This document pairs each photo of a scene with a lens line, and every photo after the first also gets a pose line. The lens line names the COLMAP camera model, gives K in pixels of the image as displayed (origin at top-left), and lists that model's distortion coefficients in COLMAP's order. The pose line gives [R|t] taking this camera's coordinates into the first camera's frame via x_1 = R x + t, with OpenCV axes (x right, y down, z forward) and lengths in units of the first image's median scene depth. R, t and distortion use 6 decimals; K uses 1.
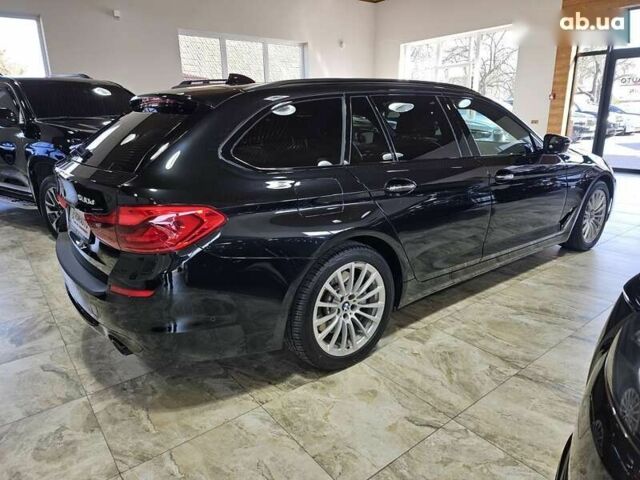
lens RADIAL K [[427.5, 0, 323.1], [0, 427.5, 236.4], [0, 0, 1]] dist [0.047445, -0.044133]
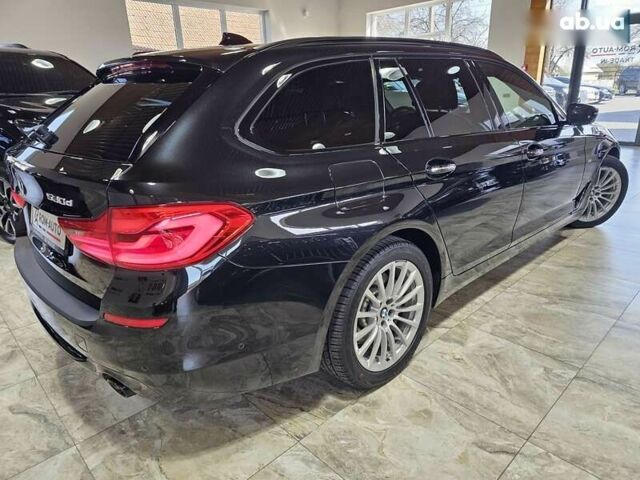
lens RADIAL K [[429.9, 0, 323.2], [0, 429.9, 241.8], [0, 0, 1]] dist [0.031027, -0.027540]
pose [[0.994582, -0.044638, 0.093879, -0.141933], [0.038822, 0.997265, 0.062884, -0.034918], [-0.096429, -0.058898, 0.993596, 0.174668]]
